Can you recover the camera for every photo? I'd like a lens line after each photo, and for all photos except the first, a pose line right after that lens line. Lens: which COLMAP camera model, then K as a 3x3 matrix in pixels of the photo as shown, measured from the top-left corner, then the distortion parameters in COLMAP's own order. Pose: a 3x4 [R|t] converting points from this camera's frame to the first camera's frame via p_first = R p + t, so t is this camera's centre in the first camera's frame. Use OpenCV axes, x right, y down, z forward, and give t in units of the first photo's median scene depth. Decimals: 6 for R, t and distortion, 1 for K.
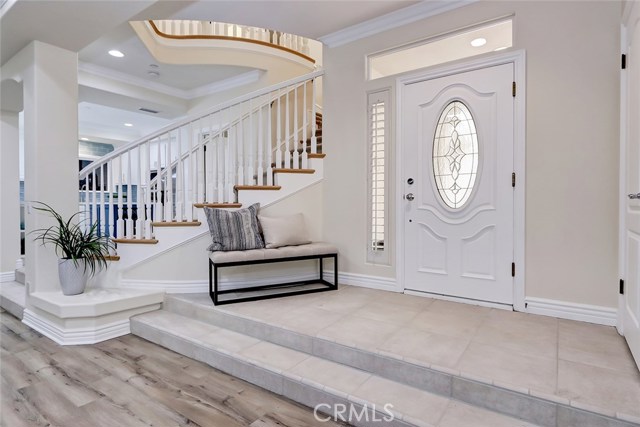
lens RADIAL K [[338.5, 0, 318.2], [0, 338.5, 210.4], [0, 0, 1]] dist [-0.001398, -0.000101]
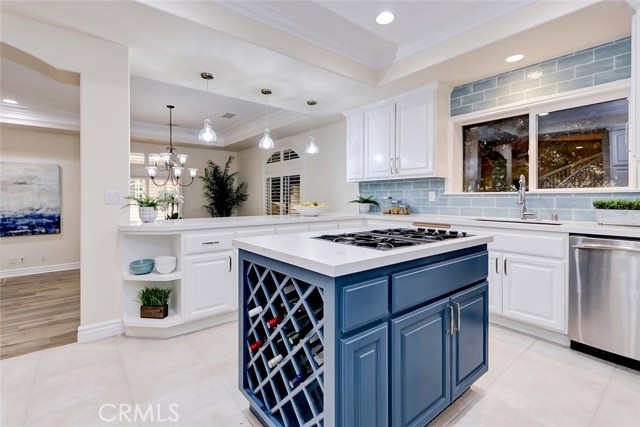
lens RADIAL K [[297.6, 0, 314.6], [0, 297.6, 196.8], [0, 0, 1]] dist [0.000522, -0.000401]
pose [[-0.288702, -0.007841, -0.957387, -0.736246], [-0.008037, 0.999951, -0.005765, -0.113840], [0.957385, 0.006030, -0.288751, 2.257677]]
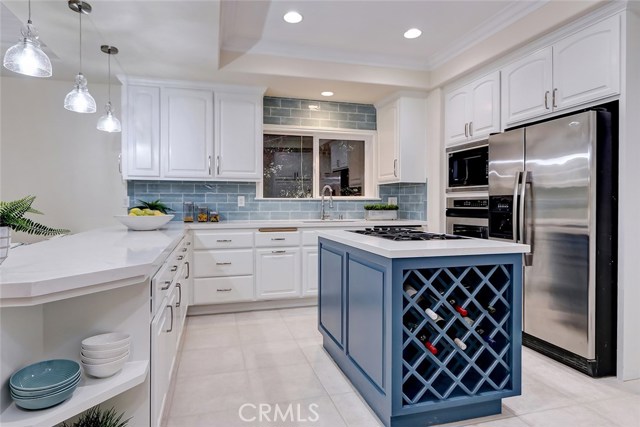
lens RADIAL K [[355.5, 0, 312.4], [0, 355.5, 205.5], [0, 0, 1]] dist [0.001404, 0.000298]
pose [[0.767613, 0.002693, -0.640908, -0.934573], [-0.004554, 0.999989, -0.001254, -0.109580], [0.640897, 0.003881, 0.767617, 1.479332]]
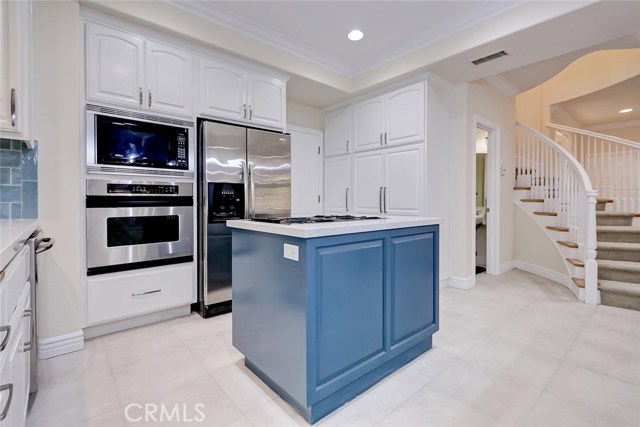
lens RADIAL K [[291.6, 0, 318.0], [0, 291.6, 201.2], [0, 0, 1]] dist [-0.000851, -0.000375]
pose [[0.249751, 0.000859, 0.968310, -1.912012], [0.007062, 0.999971, -0.002709, -0.084750], [-0.968284, 0.007515, 0.249738, 2.083745]]
